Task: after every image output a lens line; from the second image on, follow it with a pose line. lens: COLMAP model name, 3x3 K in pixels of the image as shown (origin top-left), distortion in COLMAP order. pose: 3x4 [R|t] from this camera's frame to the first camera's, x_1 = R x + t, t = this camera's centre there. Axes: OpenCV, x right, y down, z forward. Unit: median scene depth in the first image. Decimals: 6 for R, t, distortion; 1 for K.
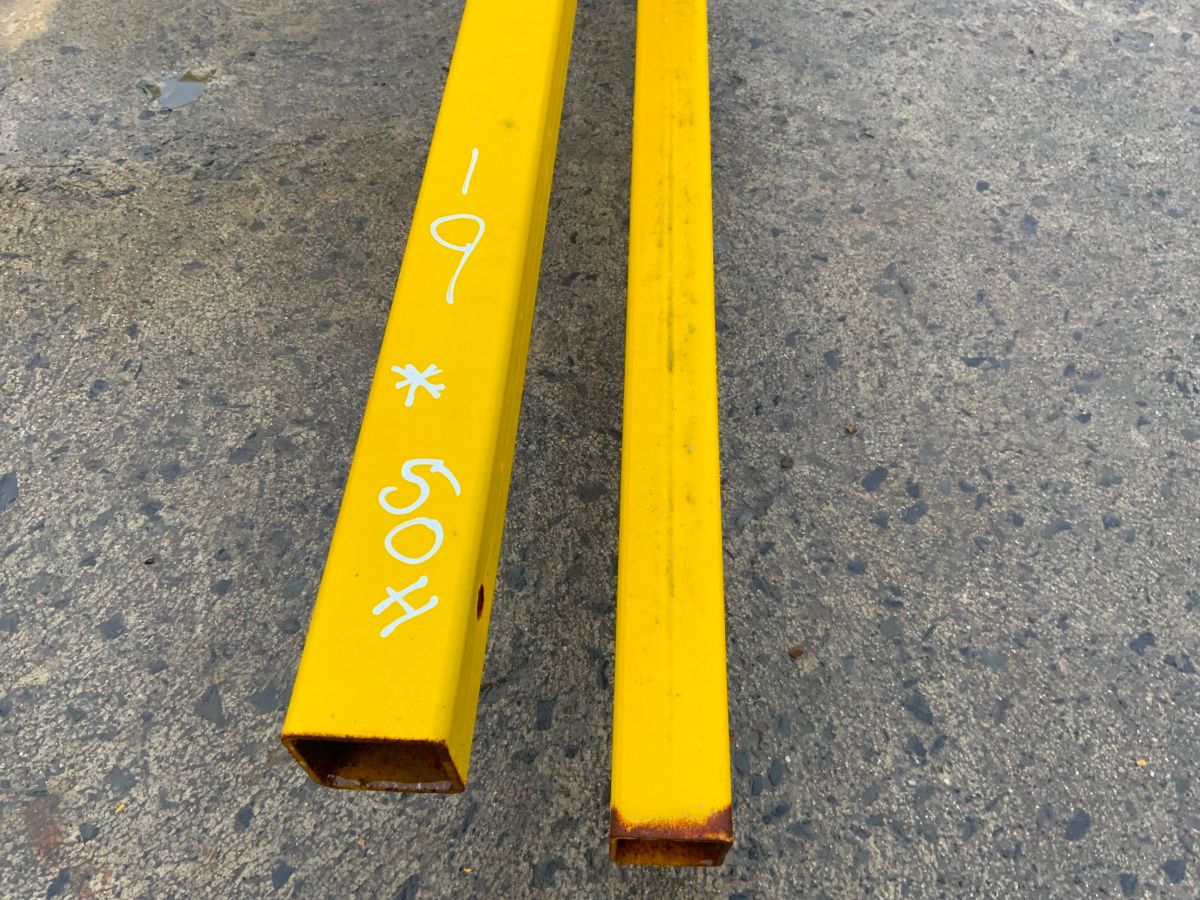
lens RADIAL K [[991.9, 0, 600.0], [0, 991.9, 450.0], [0, 0, 1]] dist [0.073100, -0.133470]
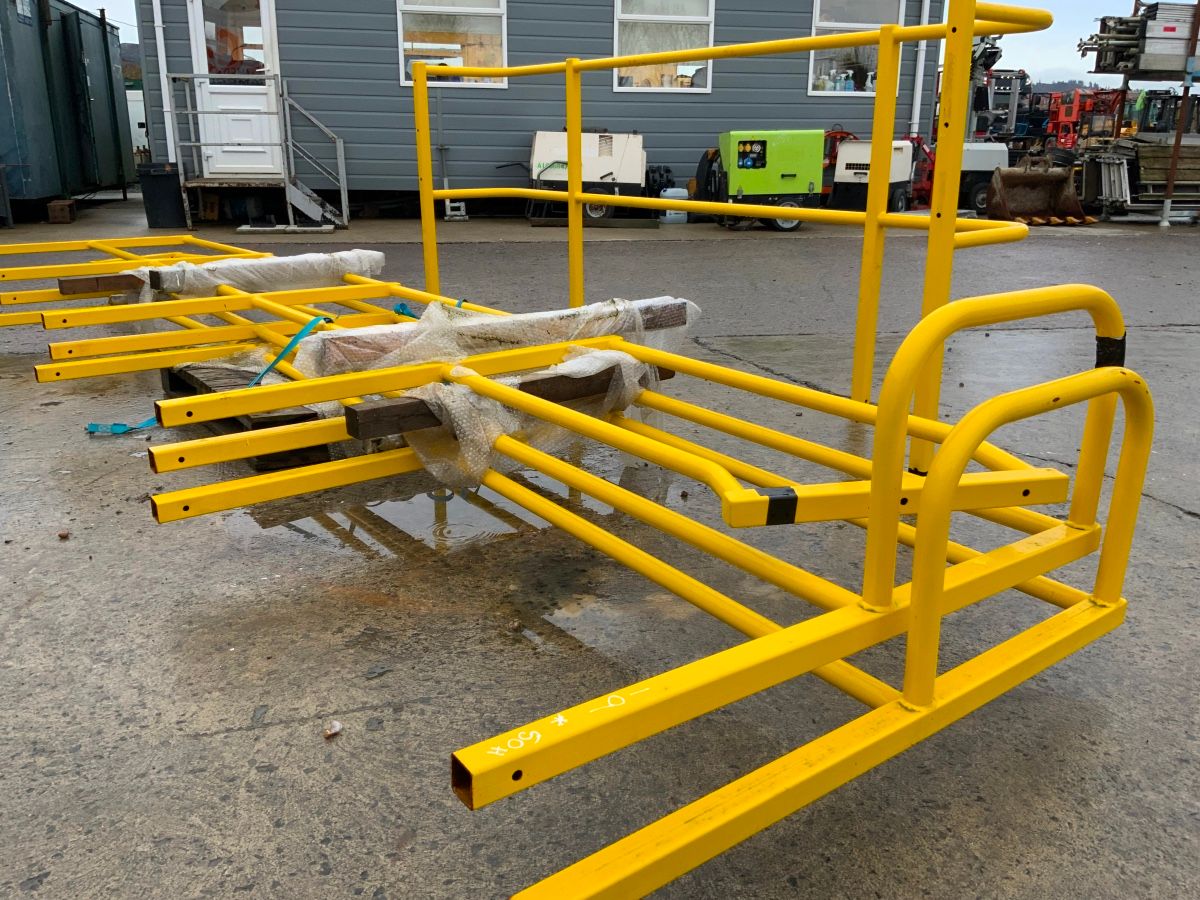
lens RADIAL K [[991.9, 0, 600.0], [0, 991.9, 450.0], [0, 0, 1]] dist [0.073100, -0.133470]
pose [[0.625409, 0.257438, -0.736606, 1.366999], [-0.652612, 0.690054, -0.312927, 0.167651], [0.427739, 0.676426, 0.599573, -0.977259]]
